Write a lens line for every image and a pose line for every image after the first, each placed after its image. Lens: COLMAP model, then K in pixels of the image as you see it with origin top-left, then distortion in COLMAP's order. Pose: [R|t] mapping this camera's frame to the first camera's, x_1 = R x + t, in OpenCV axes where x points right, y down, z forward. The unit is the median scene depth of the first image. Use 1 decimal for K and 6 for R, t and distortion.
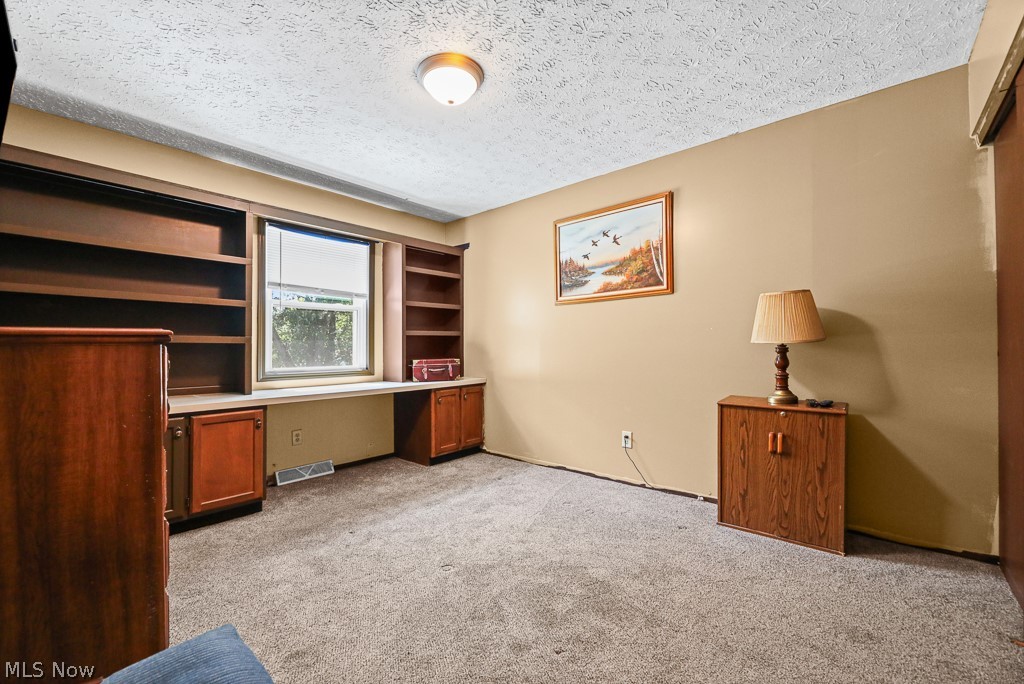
lens RADIAL K [[425.1, 0, 514.7], [0, 425.1, 348.1], [0, 0, 1]] dist [-0.001869, -0.000496]
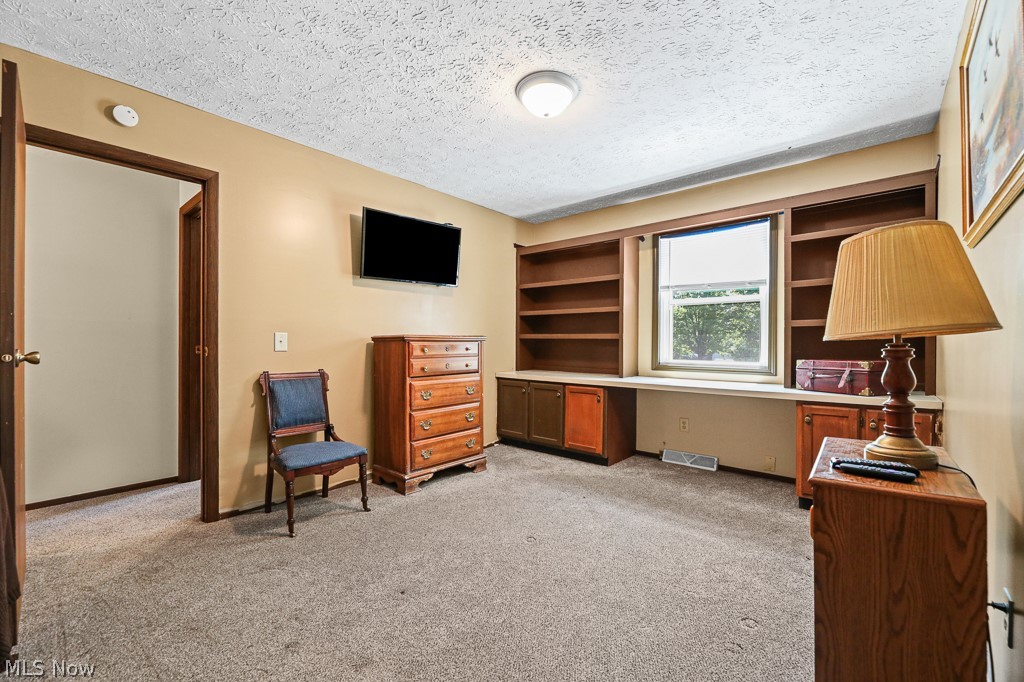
lens RADIAL K [[420.5, 0, 512.0], [0, 420.5, 341.0], [0, 0, 1]] dist [-0.001550, -0.000217]
pose [[-0.009394, 0.003350, -0.999950, 0.579979], [-0.002633, 0.999991, 0.003375, -0.006961], [0.999952, 0.002665, -0.009385, 0.585545]]
